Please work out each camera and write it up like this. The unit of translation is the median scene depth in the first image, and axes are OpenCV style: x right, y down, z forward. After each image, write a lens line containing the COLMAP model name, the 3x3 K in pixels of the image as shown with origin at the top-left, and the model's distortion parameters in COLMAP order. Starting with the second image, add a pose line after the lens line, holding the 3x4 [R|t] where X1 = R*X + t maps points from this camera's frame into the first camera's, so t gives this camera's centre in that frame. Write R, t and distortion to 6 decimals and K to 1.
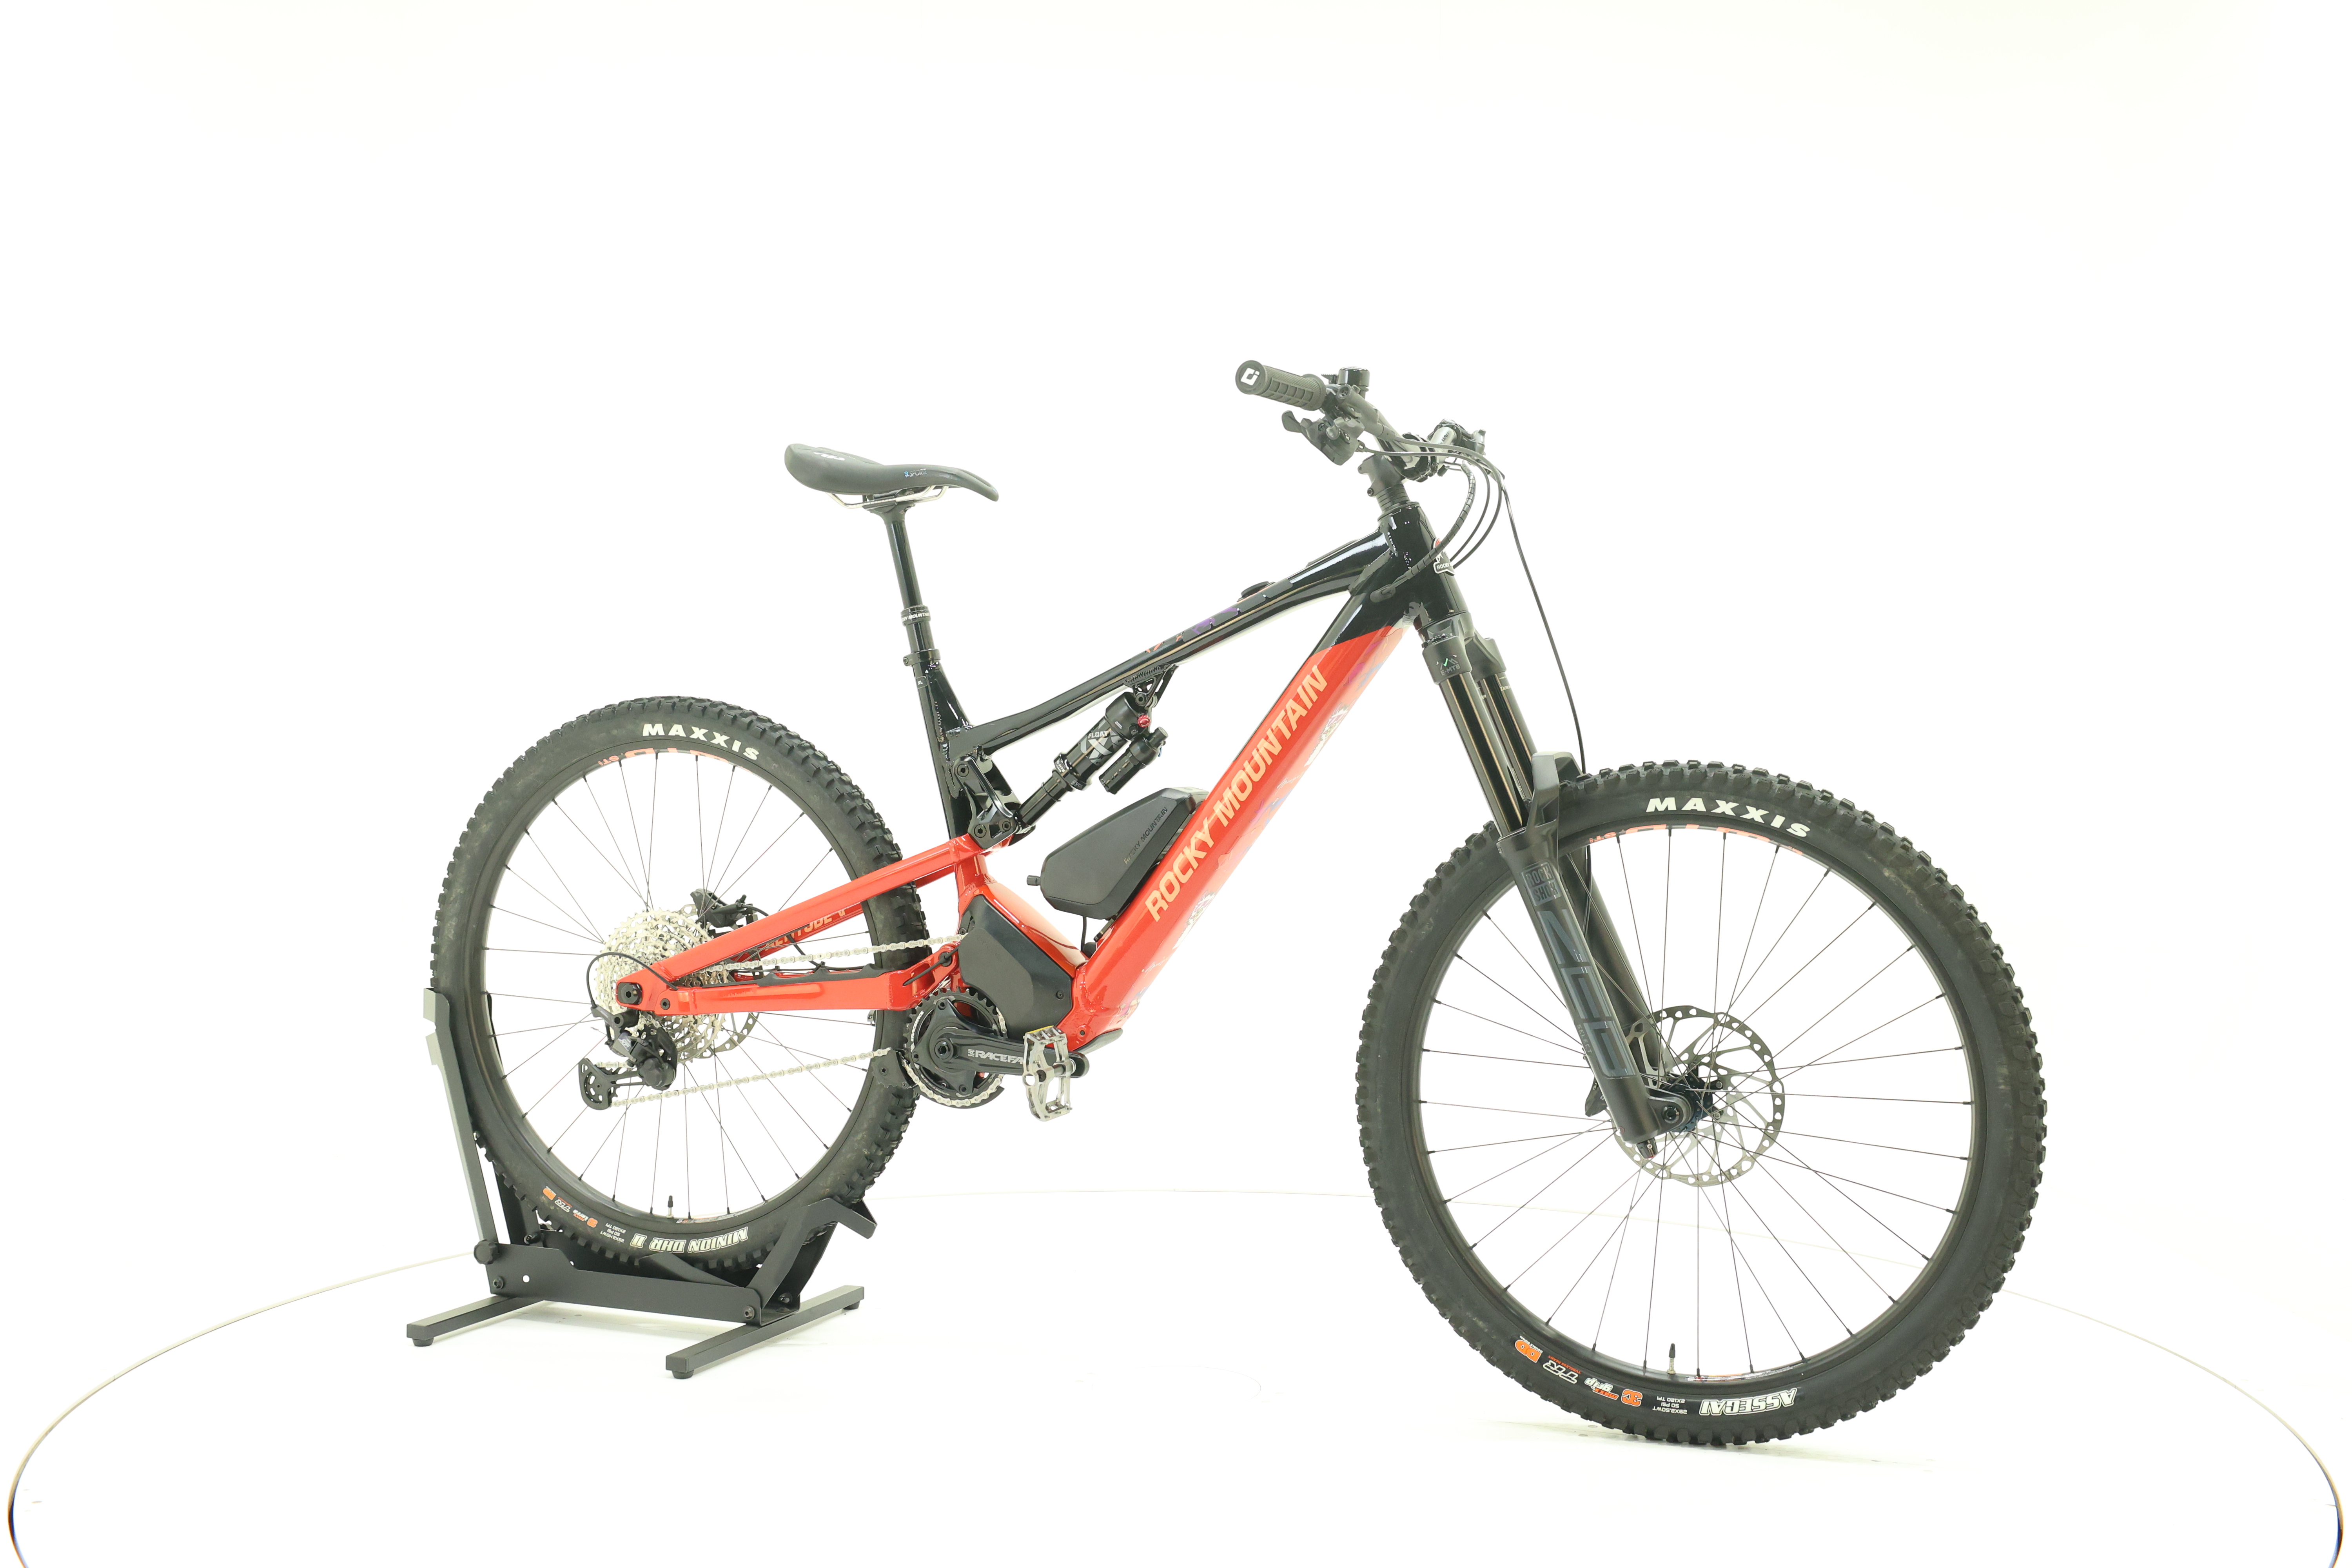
lens RADIAL K [[2526.5, 0, 1175.1], [0, 2526.5, 783.4], [0, 0, 1]] dist [0.003303, 0.000000]
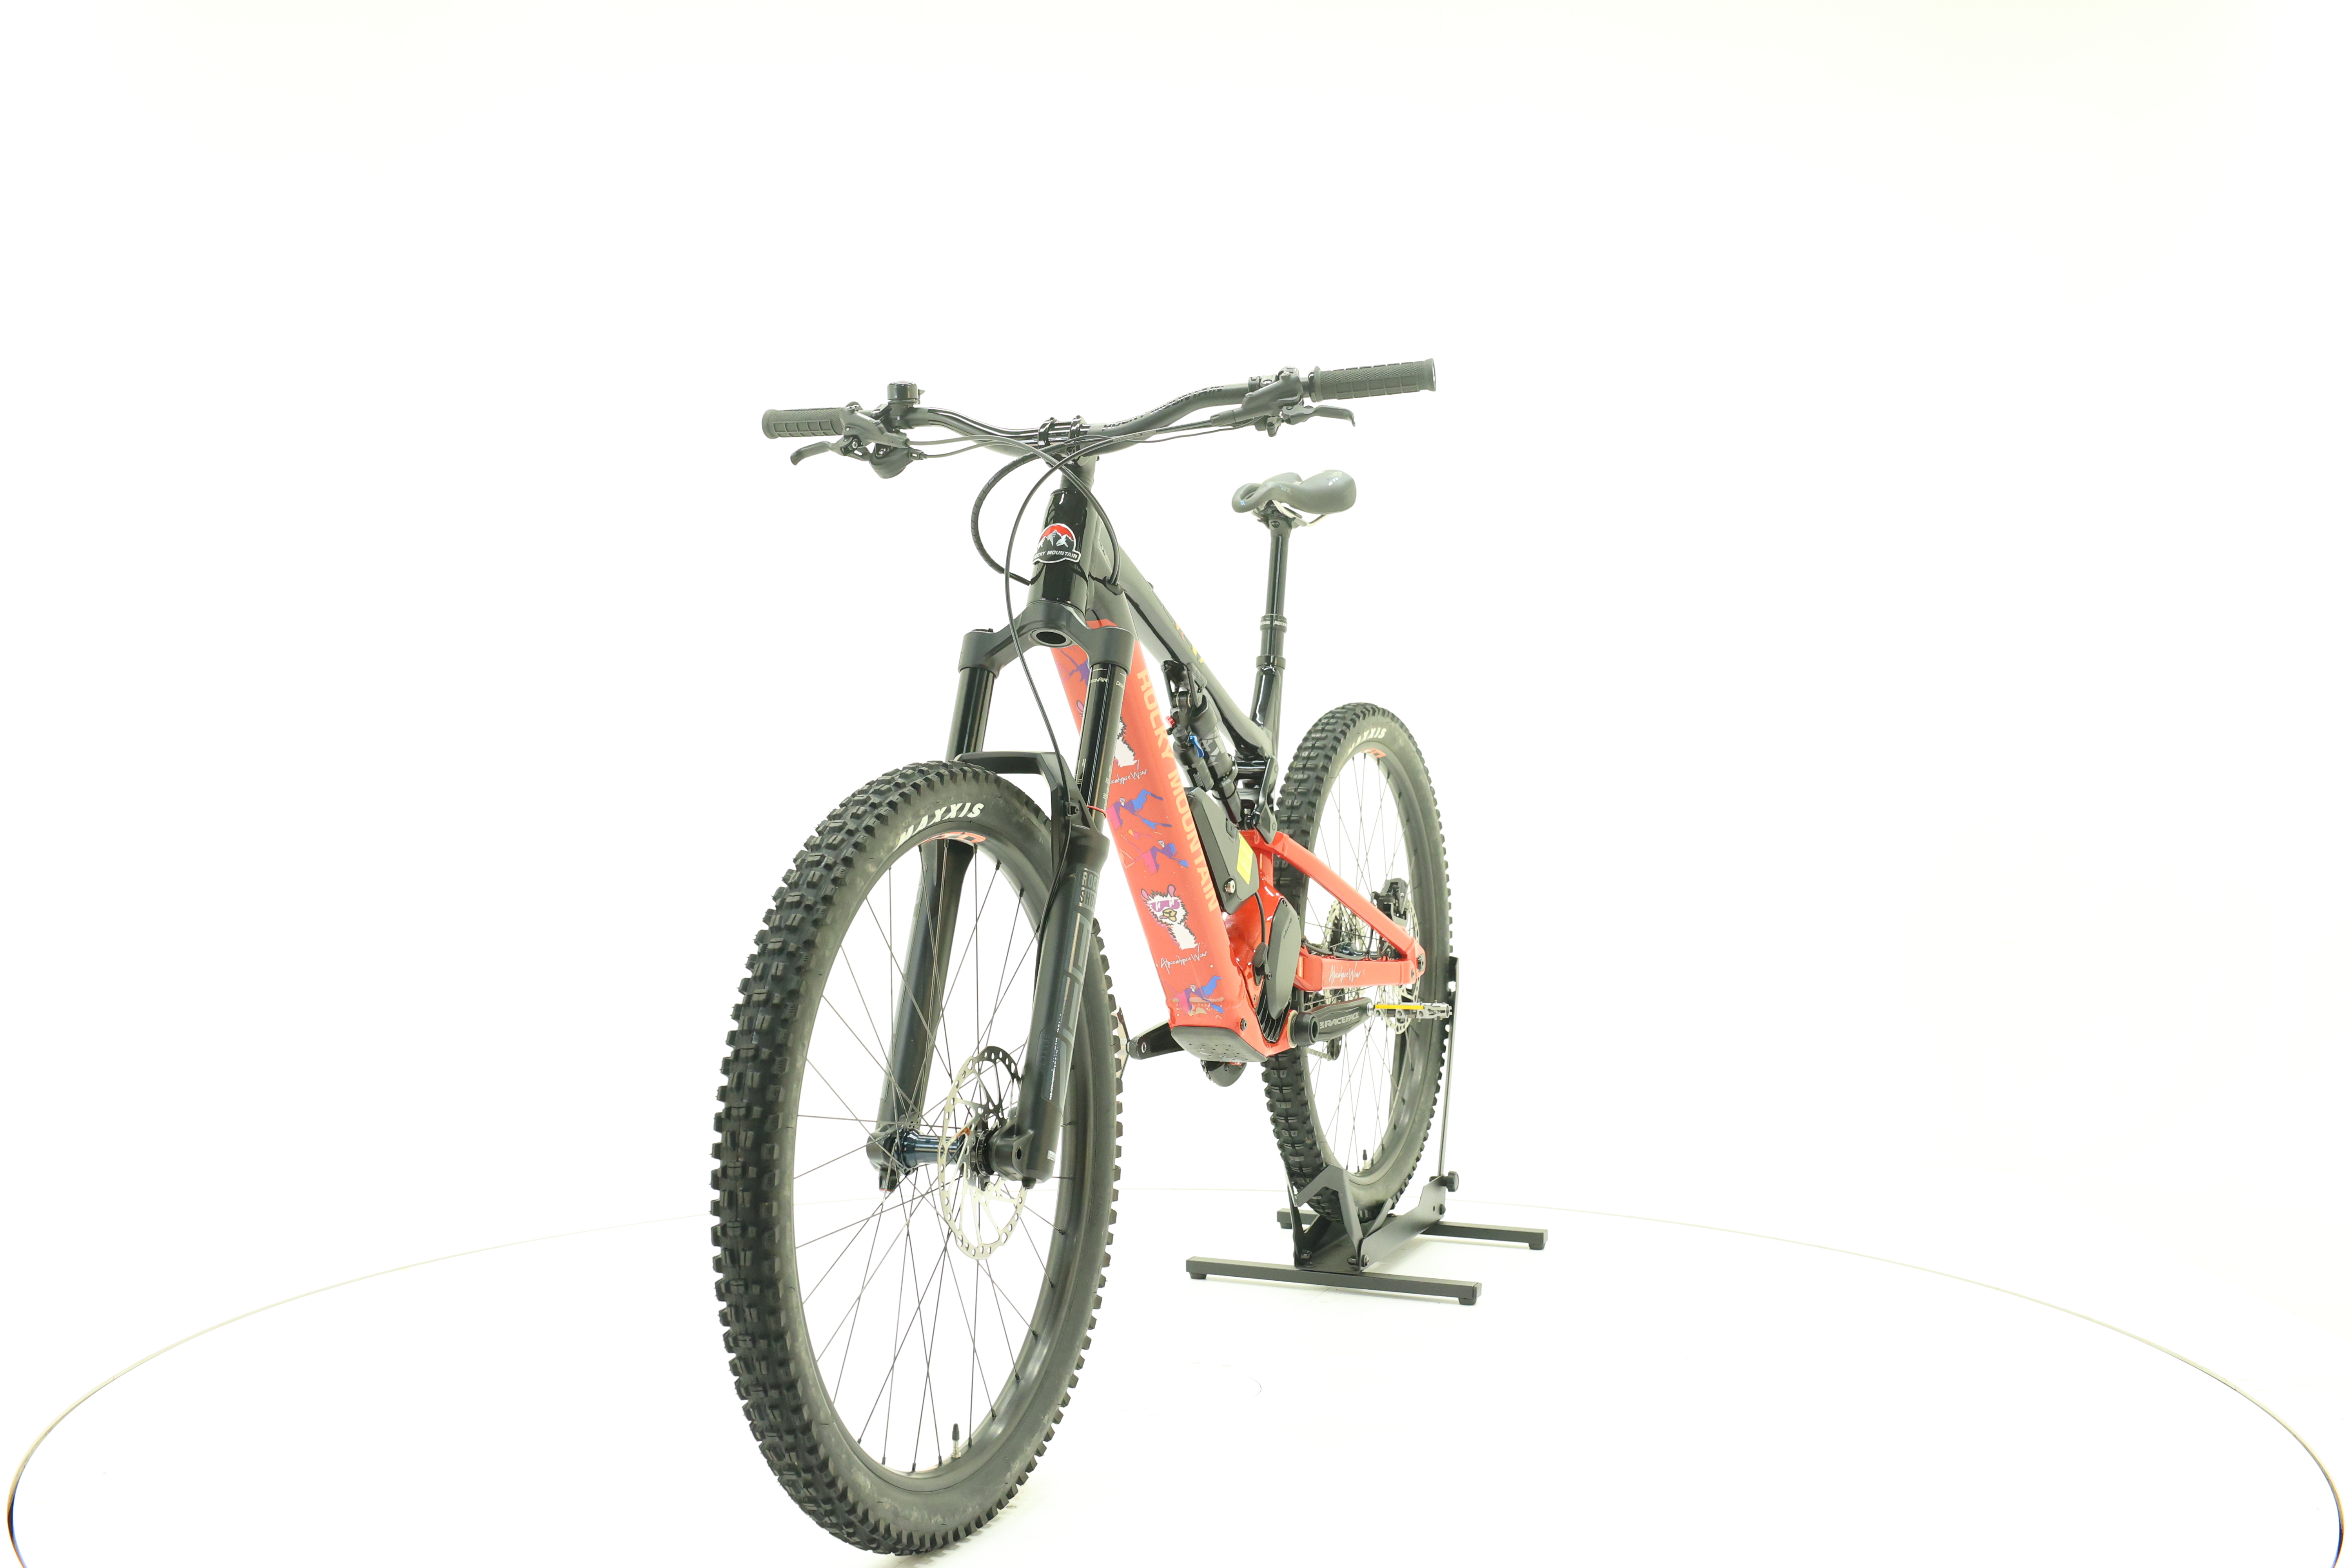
lens RADIAL K [[2526.5, 0, 1172.0], [0, 2526.5, 792.4], [0, 0, 1]] dist [0.003303, 0.000000]
pose [[-0.002271, 0.020682, -0.999784, 0.992460], [-0.025116, 0.999470, 0.020733, -0.017089], [0.999682, 0.025158, -0.001750, 0.991156]]
